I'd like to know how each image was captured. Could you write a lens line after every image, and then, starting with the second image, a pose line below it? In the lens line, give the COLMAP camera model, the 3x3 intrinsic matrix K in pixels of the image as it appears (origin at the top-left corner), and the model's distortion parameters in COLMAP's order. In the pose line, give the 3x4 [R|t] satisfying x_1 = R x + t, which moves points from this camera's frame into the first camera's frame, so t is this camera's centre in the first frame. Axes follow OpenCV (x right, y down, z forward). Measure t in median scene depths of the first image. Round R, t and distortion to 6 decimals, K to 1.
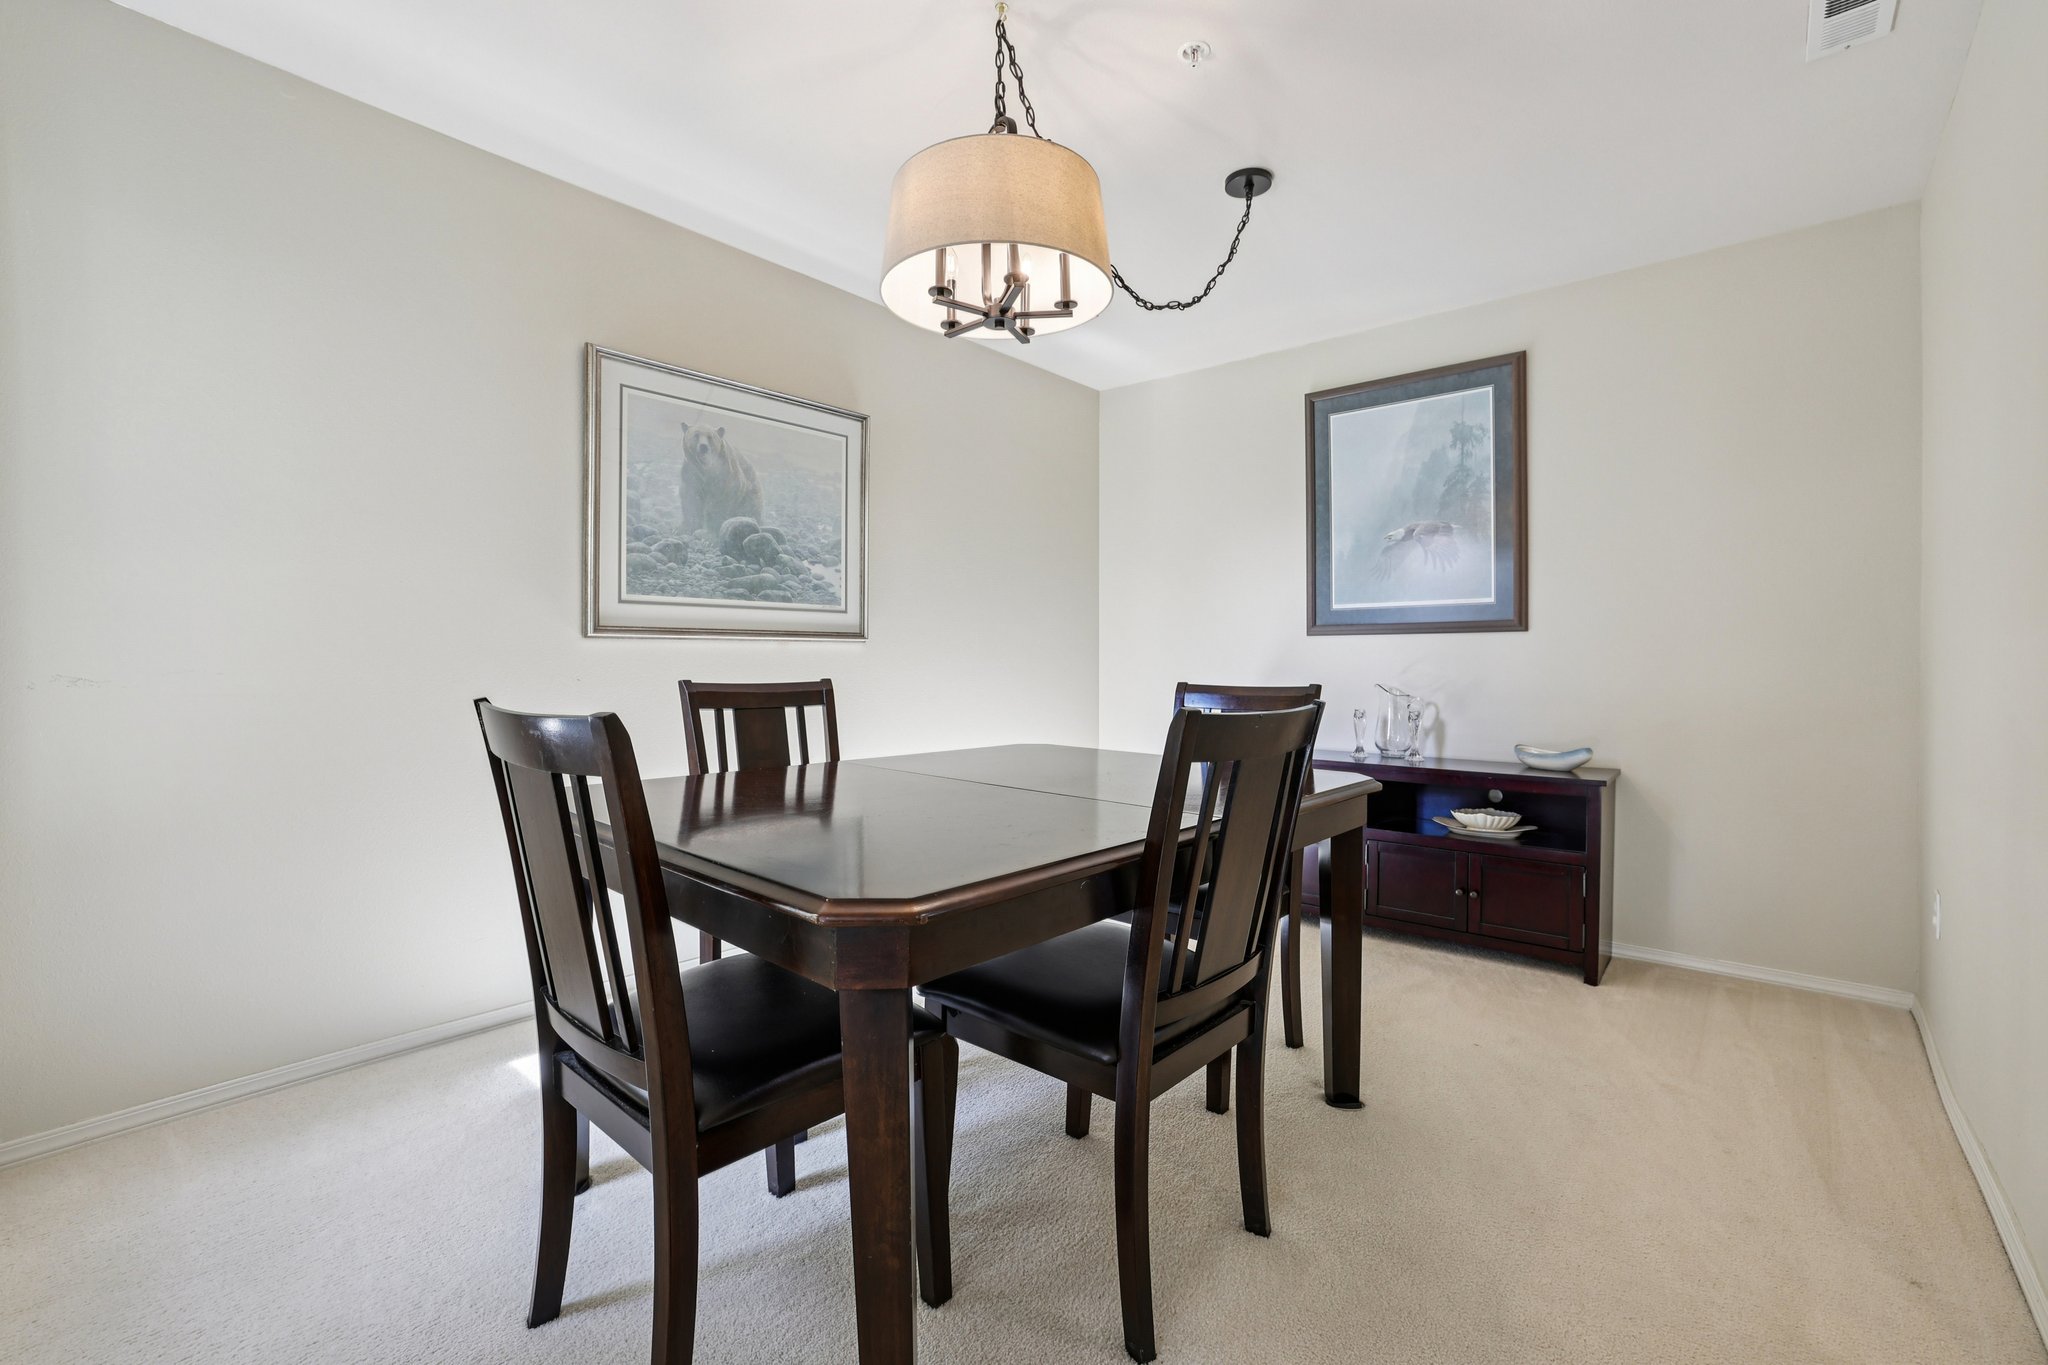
lens RADIAL K [[886.0, 0, 1017.8], [0, 886.0, 663.1], [0, 0, 1]] dist [-0.003108, 0.000712]
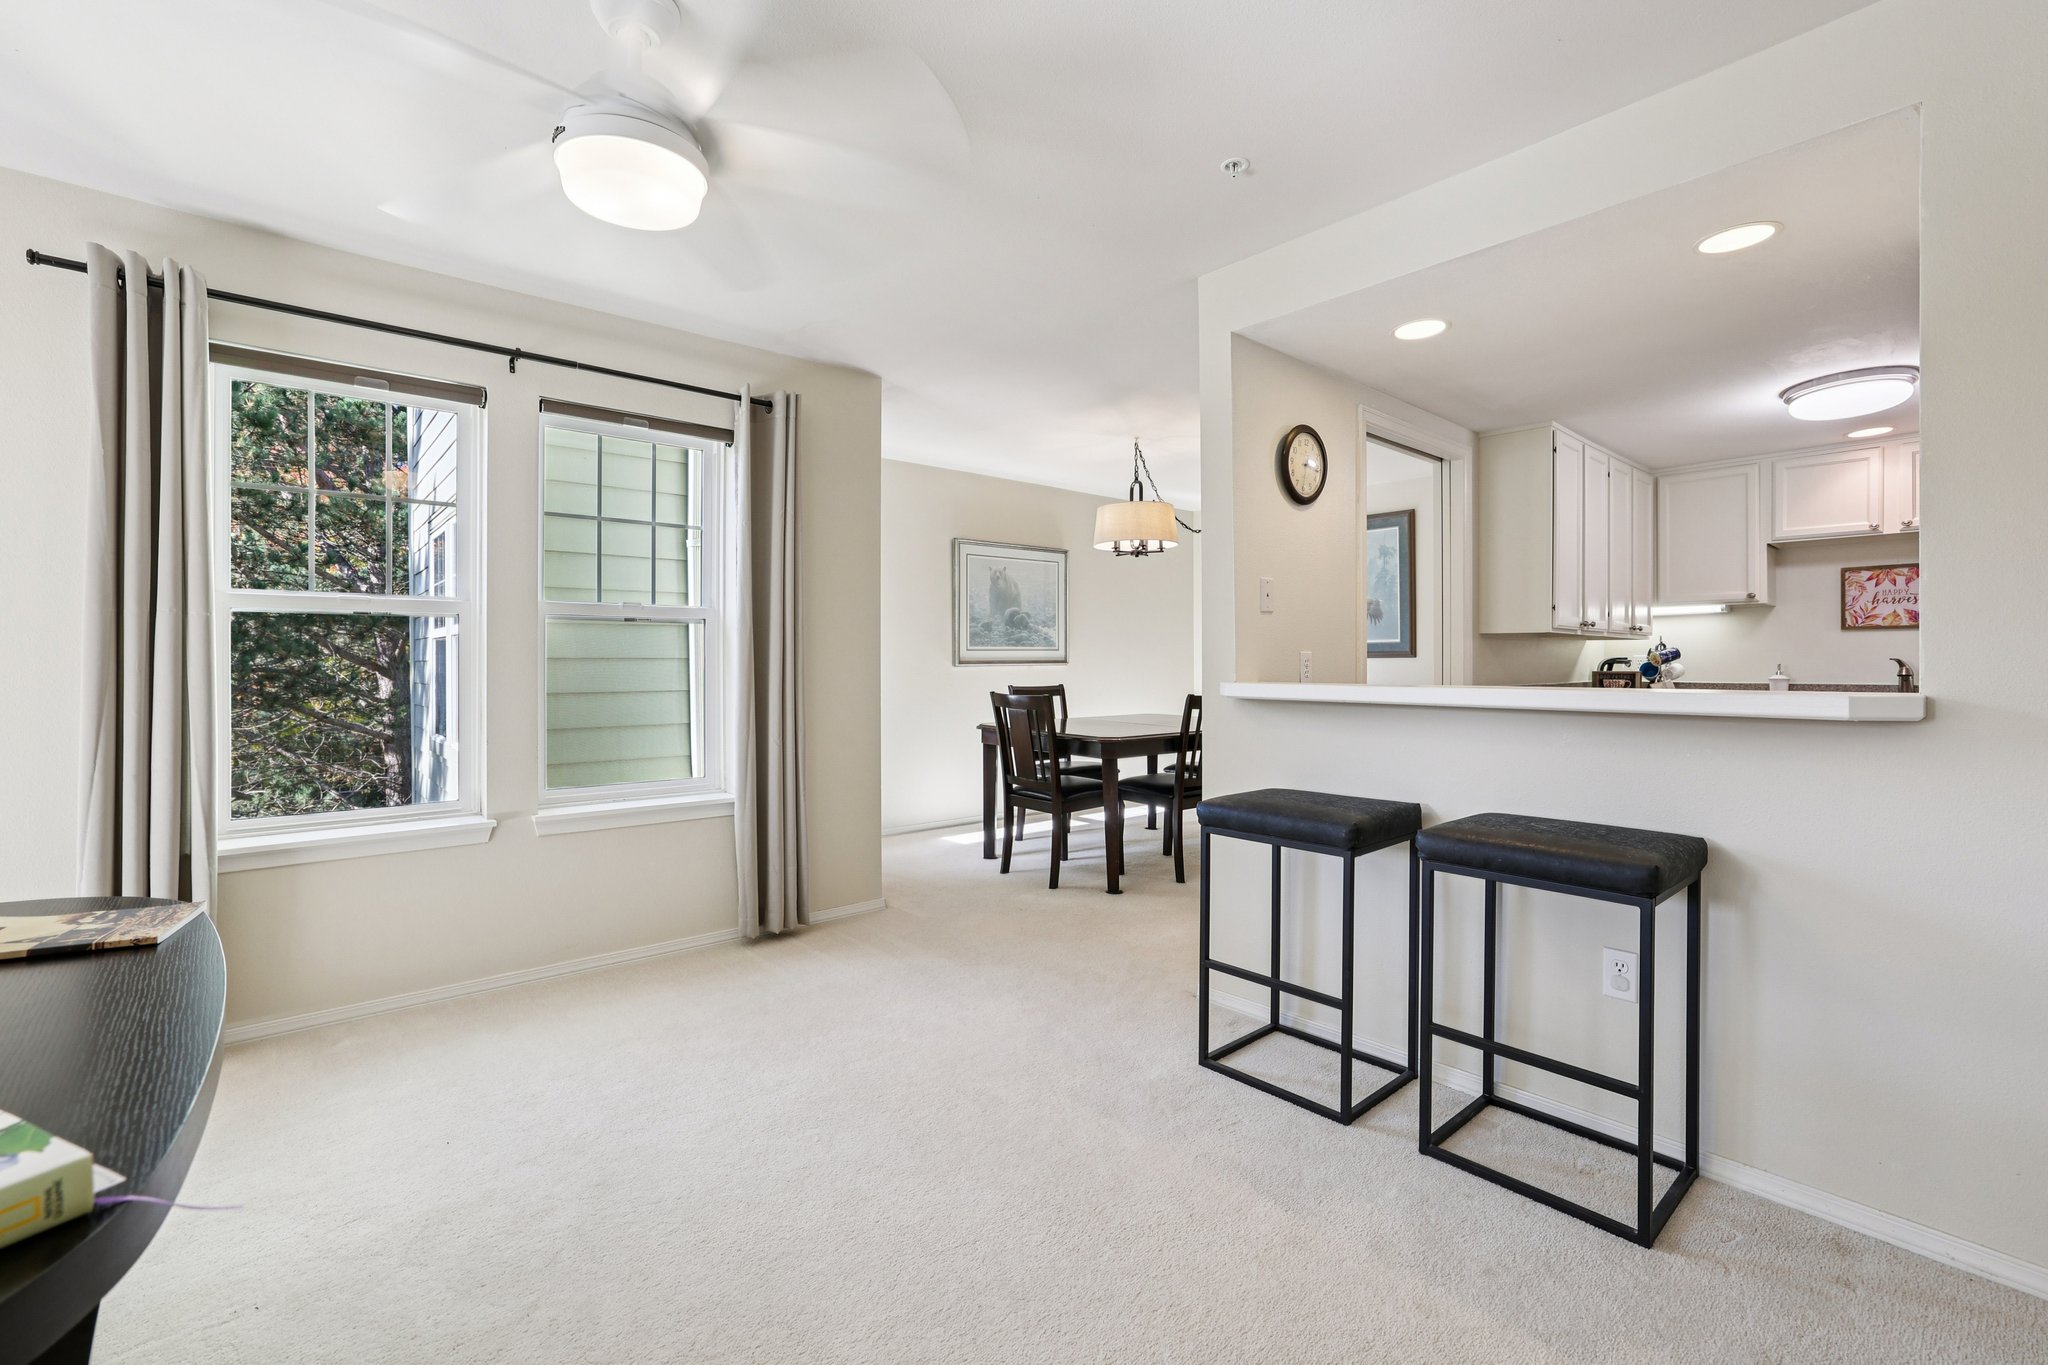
lens RADIAL K [[886.0, 0, 1017.8], [0, 886.0, 663.1], [0, 0, 1]] dist [-0.003108, 0.000712]
pose [[0.989353, -0.006541, -0.145388, 0.006752], [0.006556, 0.999978, -0.000378, -0.031048], [0.145387, -0.000580, 0.989375, -1.095265]]
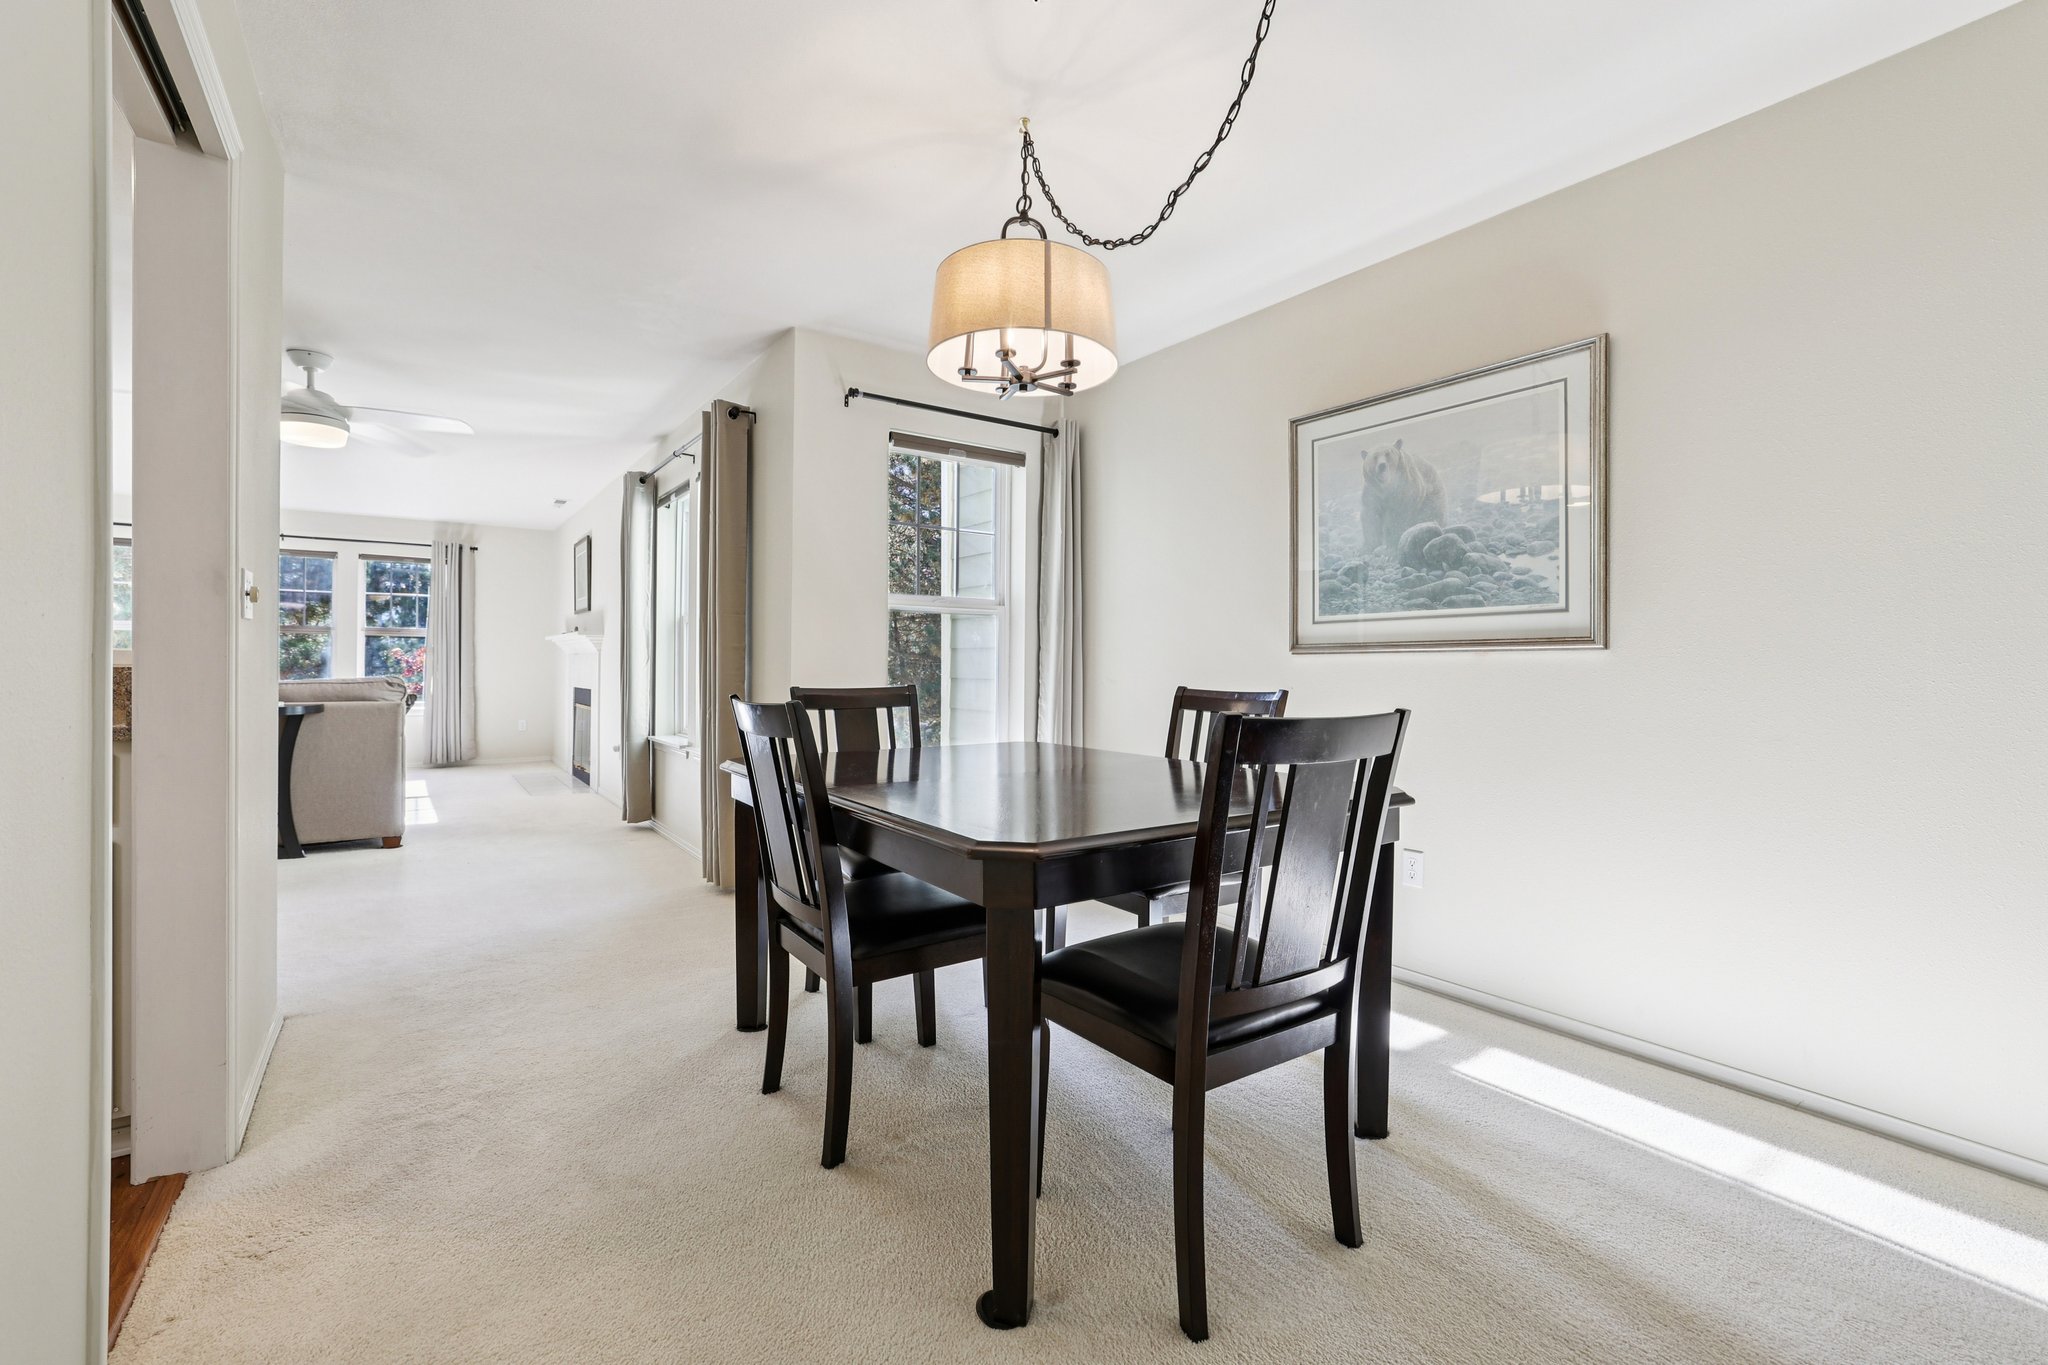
lens RADIAL K [[886.0, 0, 1017.8], [0, 886.0, 663.1], [0, 0, 1]] dist [-0.003108, 0.000712]
pose [[-0.237169, -0.006105, -0.971449, 0.719362], [-0.008866, 0.999952, -0.004119, -0.006252], [0.971428, 0.007636, -0.237212, 0.803337]]
